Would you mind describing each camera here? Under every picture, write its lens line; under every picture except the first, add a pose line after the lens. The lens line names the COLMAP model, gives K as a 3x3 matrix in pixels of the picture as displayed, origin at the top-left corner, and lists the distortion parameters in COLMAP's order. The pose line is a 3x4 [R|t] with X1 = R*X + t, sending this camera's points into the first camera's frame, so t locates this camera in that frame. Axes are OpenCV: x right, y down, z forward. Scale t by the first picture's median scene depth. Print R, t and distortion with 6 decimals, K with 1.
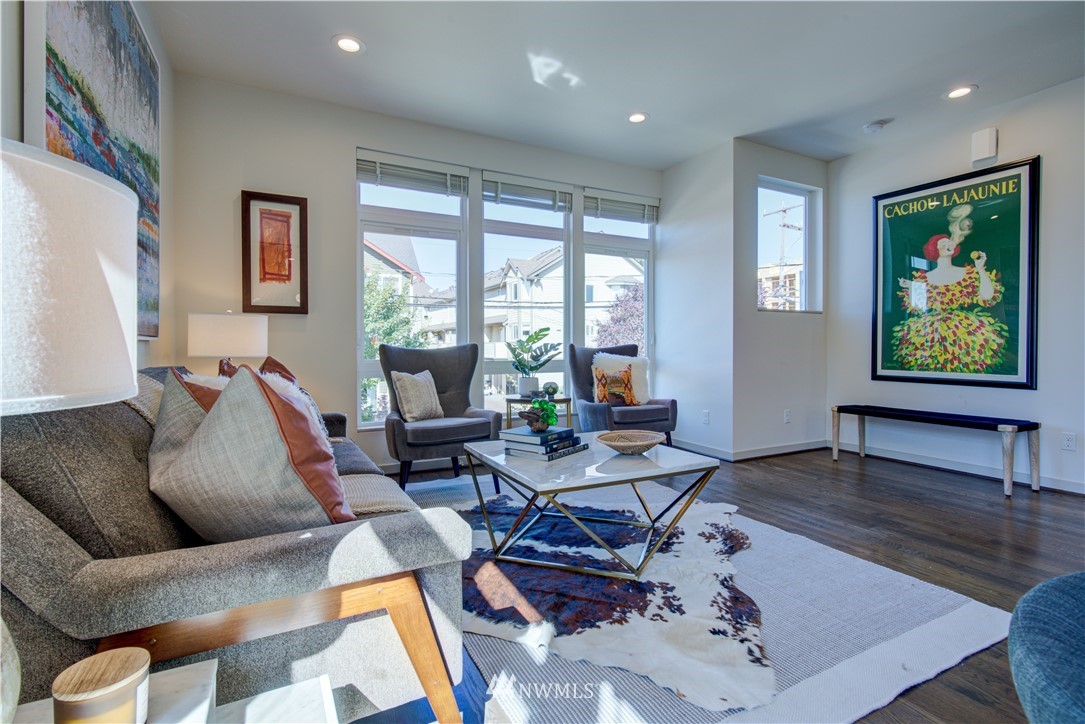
lens RADIAL K [[500.1, 0, 547.3], [0, 500.1, 344.5], [0, 0, 1]] dist [-0.001566, 0.000118]
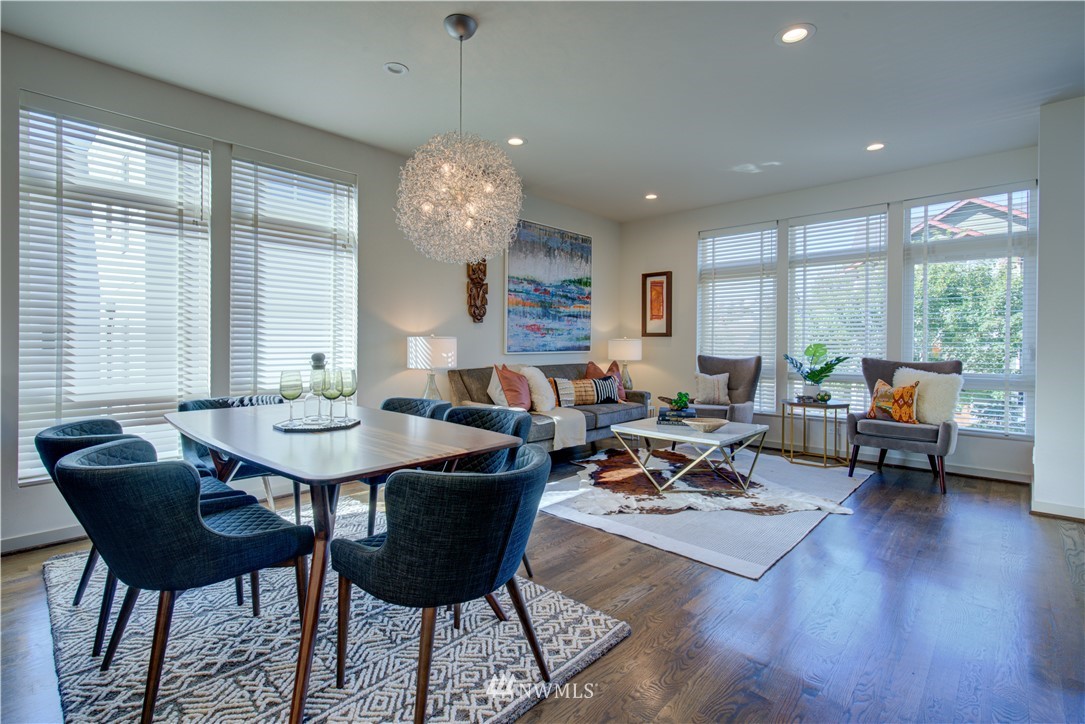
lens RADIAL K [[522.0, 0, 564.1], [0, 522.0, 346.6], [0, 0, 1]] dist [-0.002134, 0.000484]
pose [[0.337282, 0.003768, -0.941396, 1.524511], [-0.013672, 0.999906, -0.000896, -0.027117], [0.941304, 0.013173, 0.337302, 0.056199]]
